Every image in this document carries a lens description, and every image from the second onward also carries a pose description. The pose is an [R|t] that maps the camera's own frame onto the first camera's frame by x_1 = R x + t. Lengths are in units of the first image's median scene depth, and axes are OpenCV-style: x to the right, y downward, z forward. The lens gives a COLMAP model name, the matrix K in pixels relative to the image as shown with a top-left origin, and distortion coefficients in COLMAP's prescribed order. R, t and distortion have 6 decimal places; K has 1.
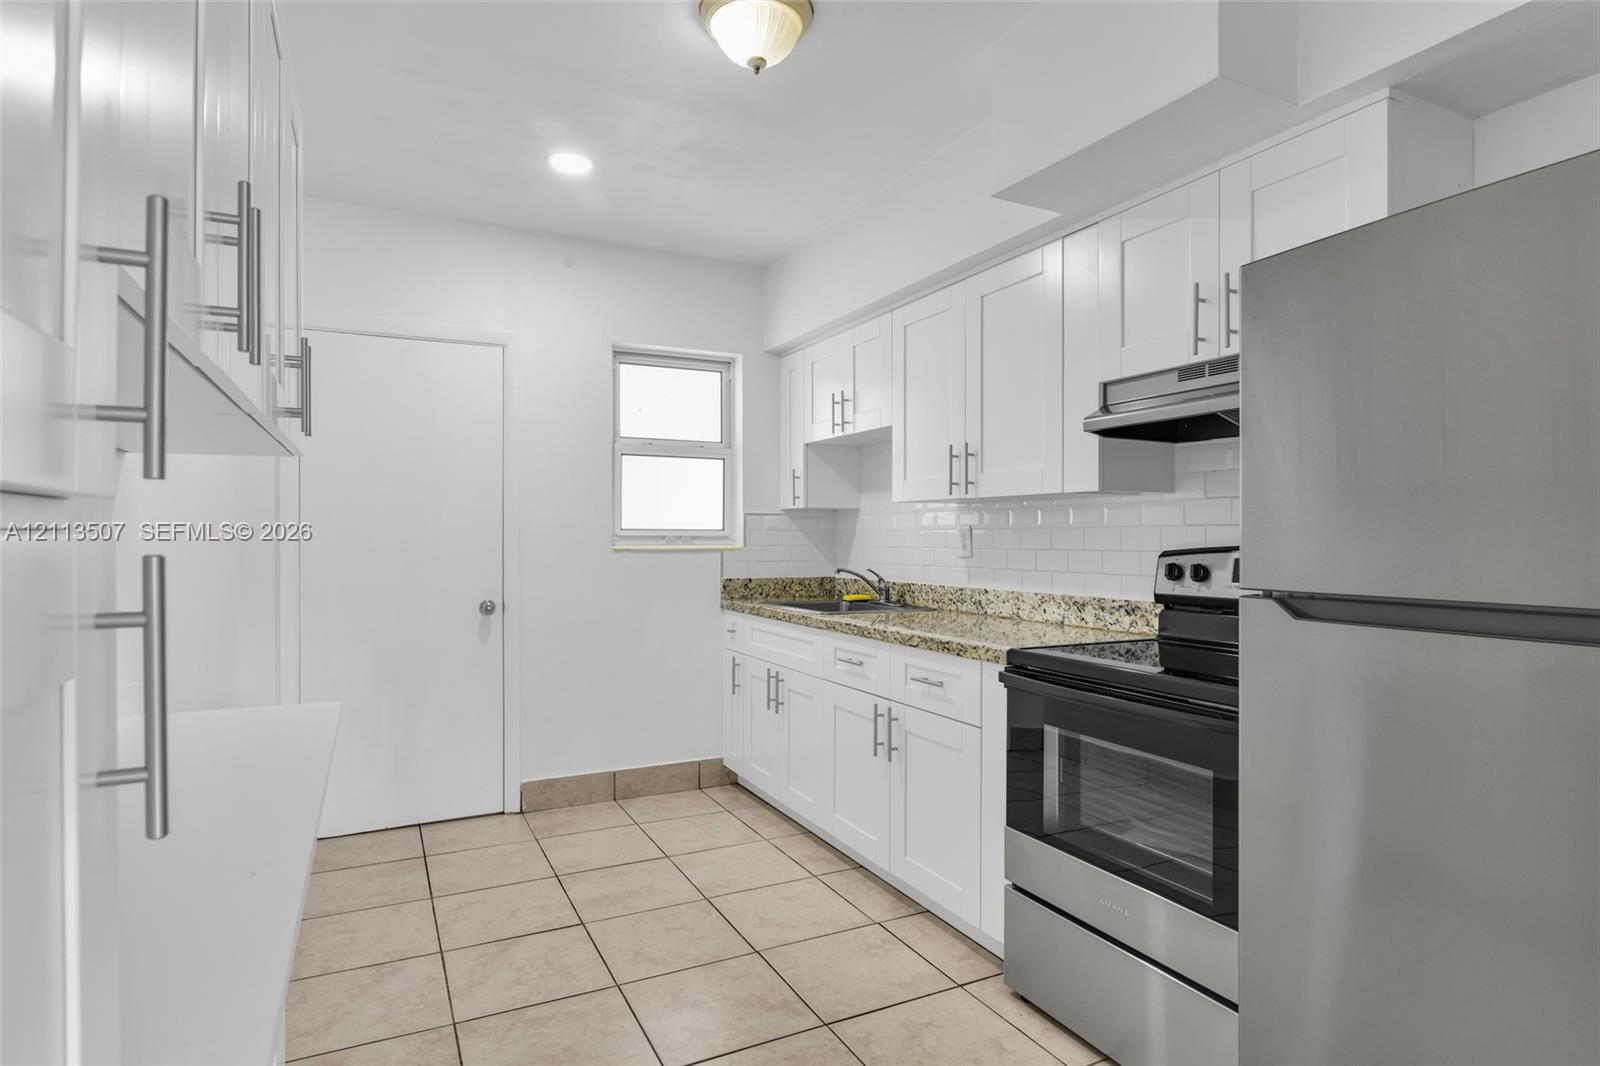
lens RADIAL K [[825.9, 0, 799.9], [0, 825.9, 535.7], [0, 0, 1]] dist [-0.021927, -0.000434]
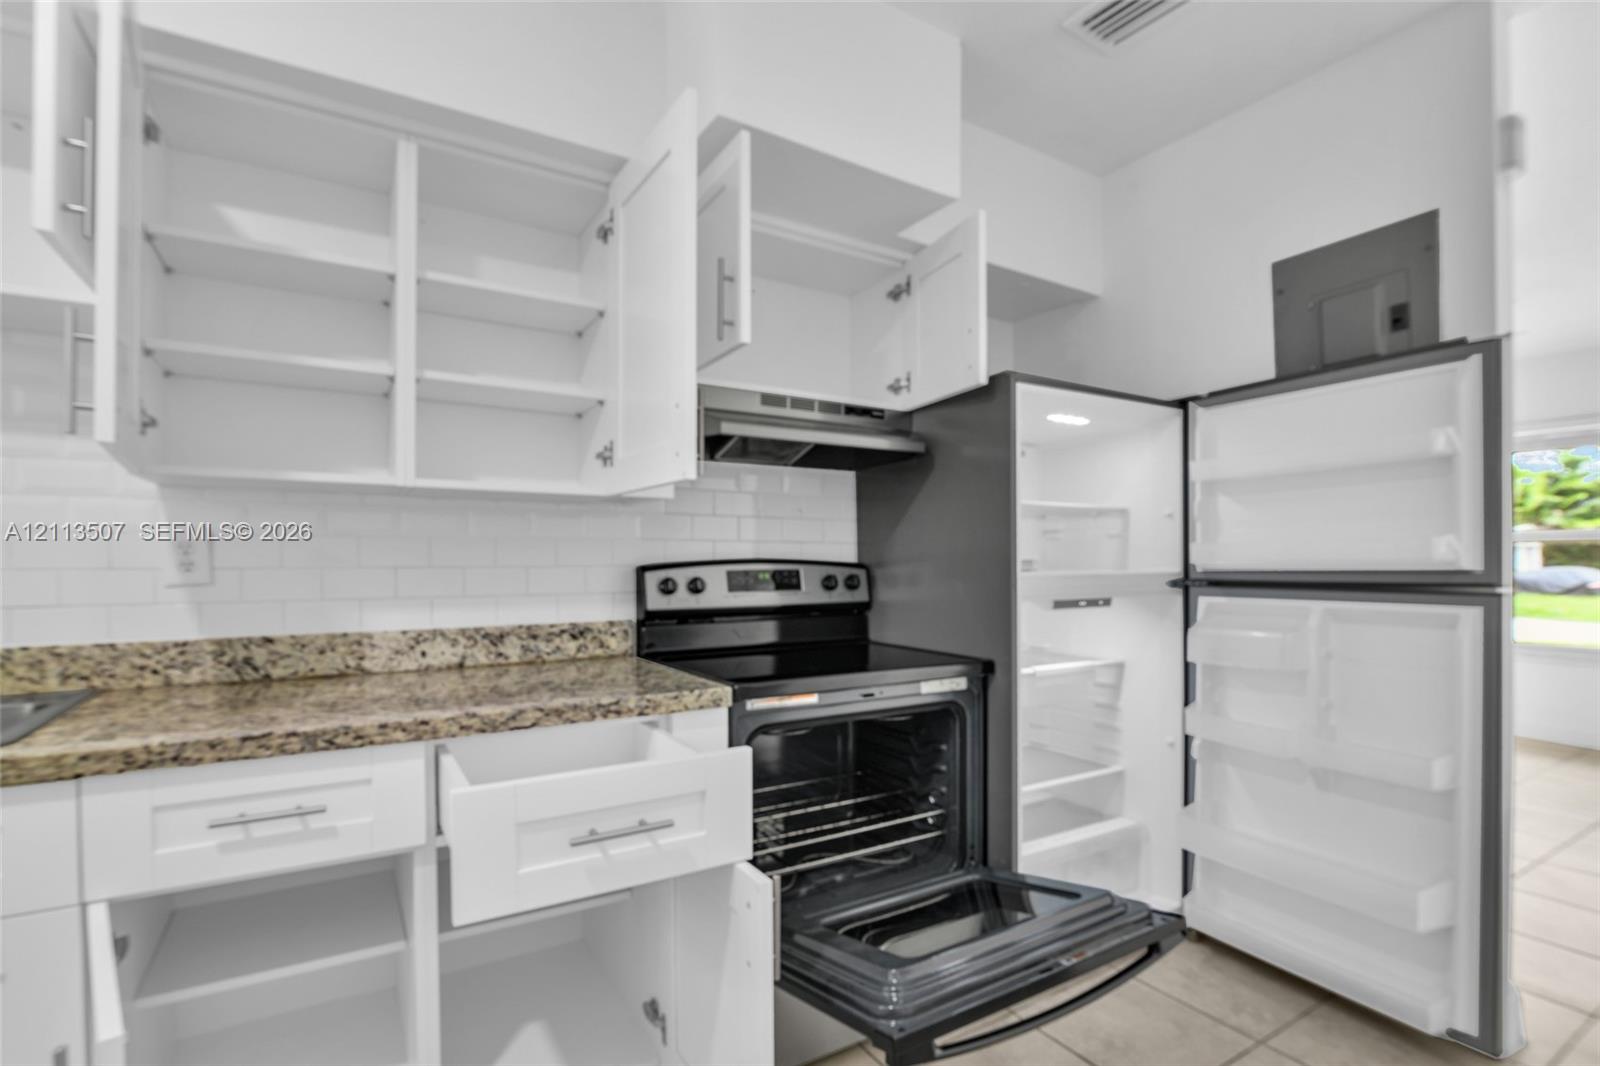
lens RADIAL K [[757.1, 0, 796.0], [0, 757.1, 559.4], [0, 0, 1]] dist [-0.018401, 0.002659]
pose [[-0.068336, -0.003800, 0.997655, -0.382835], [-0.004917, 0.999982, 0.003472, 0.006540], [-0.997650, -0.004668, -0.068354, 0.749242]]
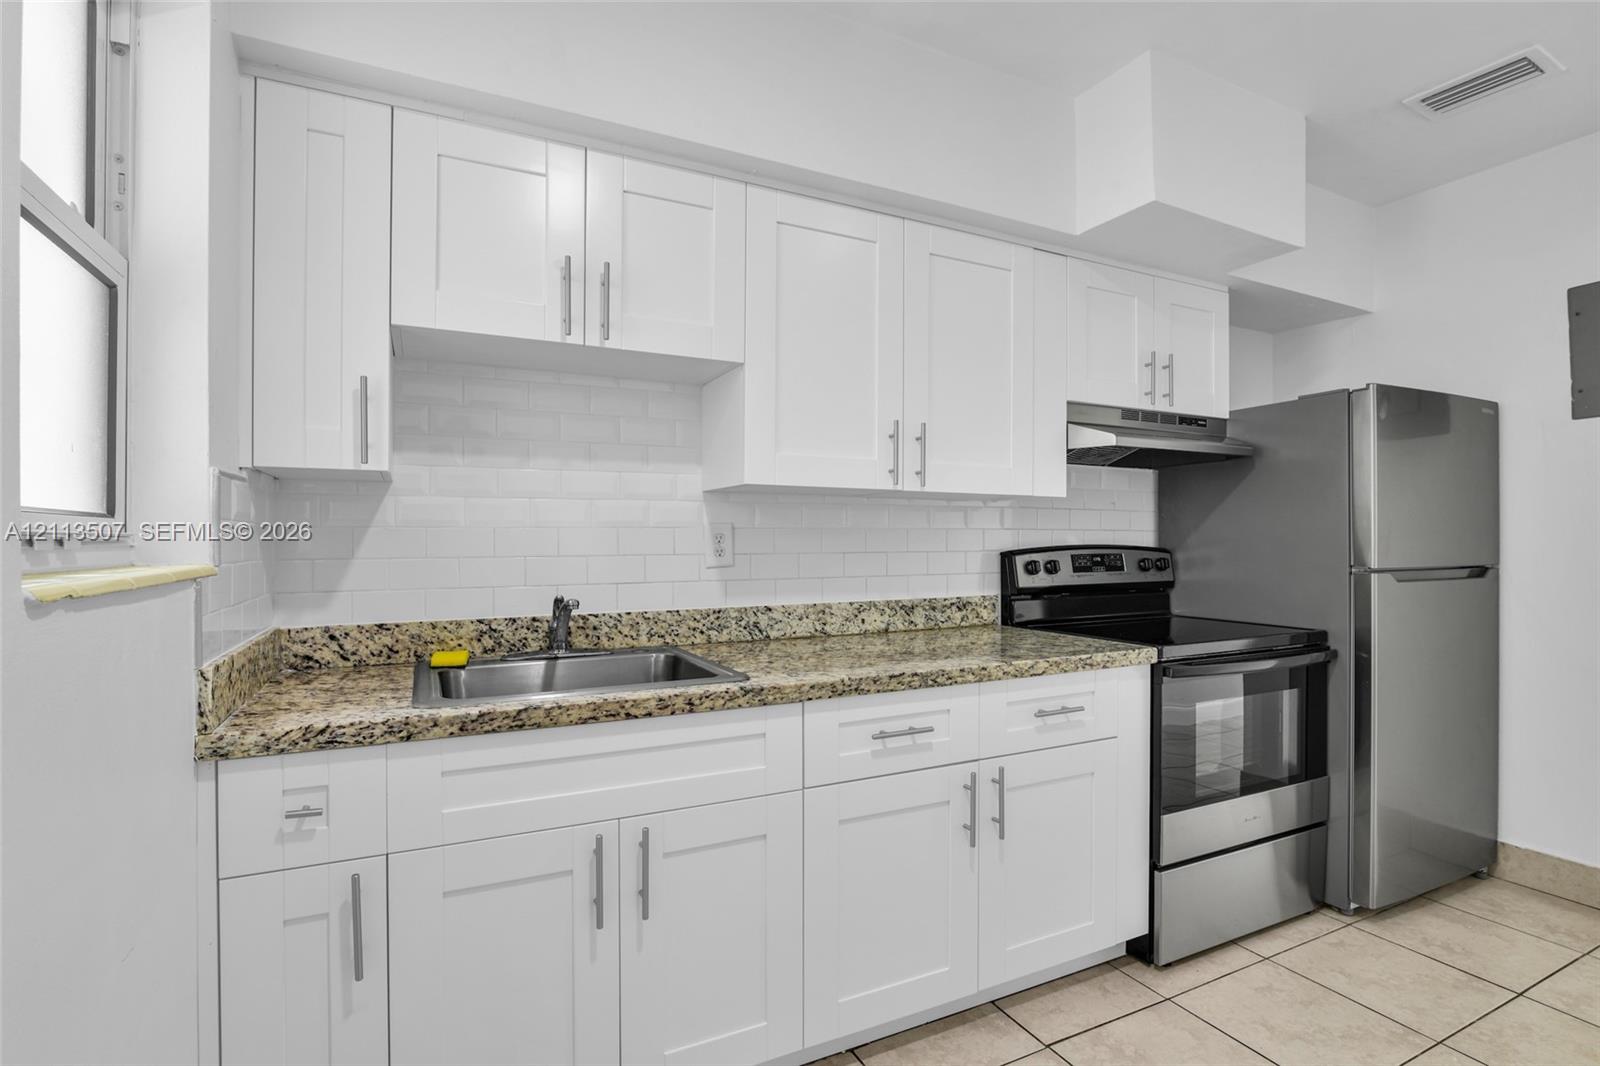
lens RADIAL K [[757.1, 0, 790.0], [0, 757.1, 534.9], [0, 0, 1]] dist [-0.018401, 0.002659]
pose [[0.024343, -0.000330, 0.999704, -0.542524], [-0.004269, 0.999991, 0.000434, -0.002100], [-0.999695, -0.004278, 0.024341, 1.094619]]
